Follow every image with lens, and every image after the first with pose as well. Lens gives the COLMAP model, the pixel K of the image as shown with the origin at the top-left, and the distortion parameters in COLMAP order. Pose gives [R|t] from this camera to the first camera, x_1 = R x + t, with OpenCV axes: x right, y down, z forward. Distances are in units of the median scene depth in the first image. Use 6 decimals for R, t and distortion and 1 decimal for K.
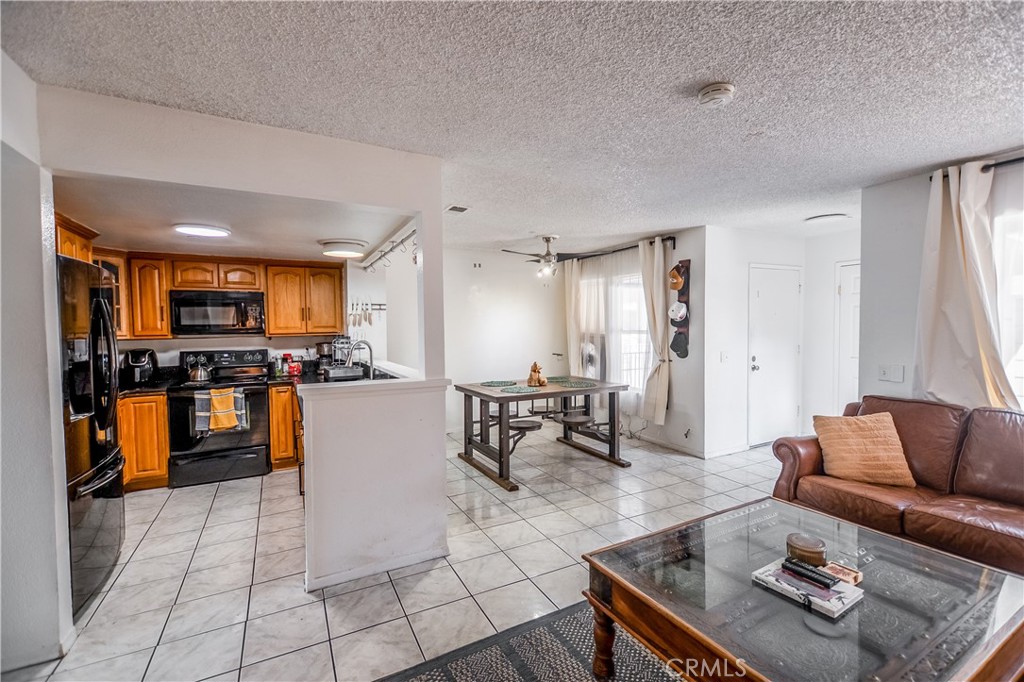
lens RADIAL K [[440.4, 0, 516.5], [0, 440.4, 340.8], [0, 0, 1]] dist [0.010160, -0.004964]
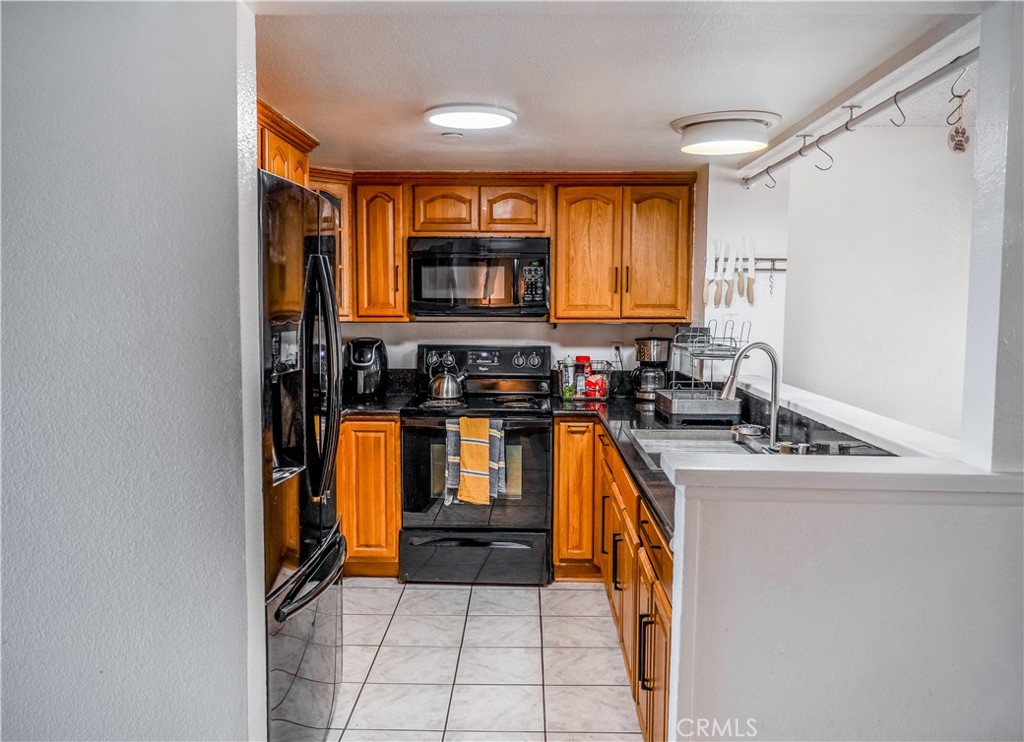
lens RADIAL K [[797.1, 0, 497.1], [0, 797.1, 359.8], [0, 0, 1]] dist [-0.009780, -0.001204]
pose [[0.862861, 0.055270, -0.502410, -0.146453], [-0.032685, 0.998024, 0.053657, -0.014398], [0.504383, -0.029878, 0.862963, 0.152499]]
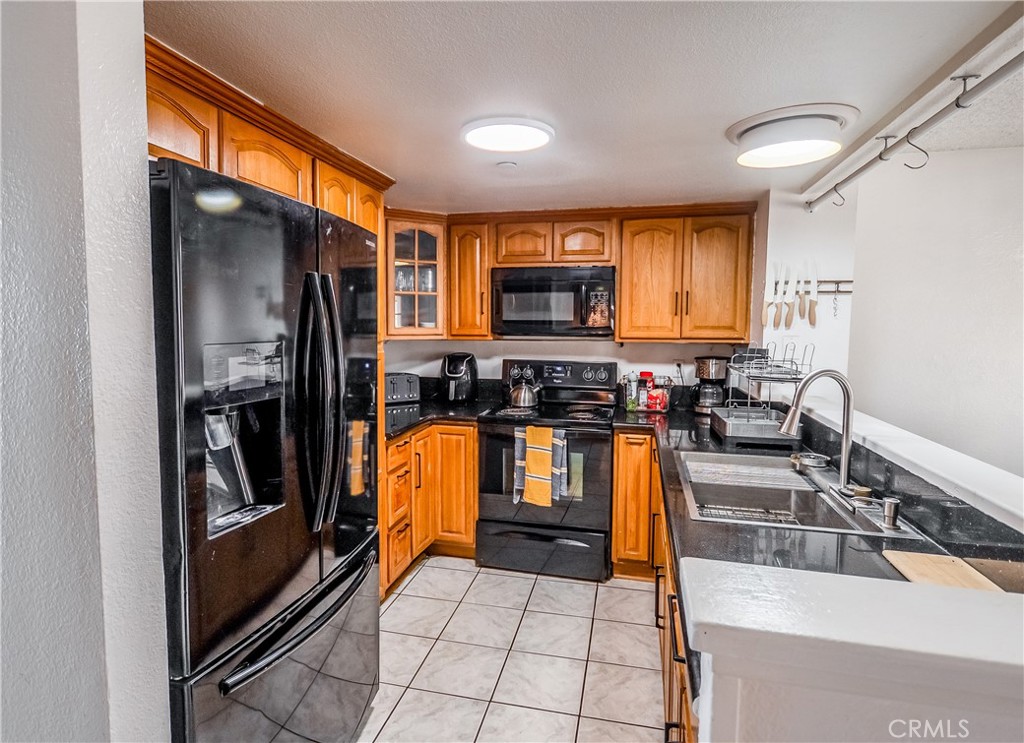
lens RADIAL K [[517.6, 0, 511.1], [0, 517.6, 356.2], [0, 0, 1]] dist [0.001664, 0.000163]
pose [[0.743902, 0.062703, -0.665340, -0.213437], [-0.038224, 0.997951, 0.051311, -0.021080], [0.667194, -0.012739, 0.744775, 0.398916]]
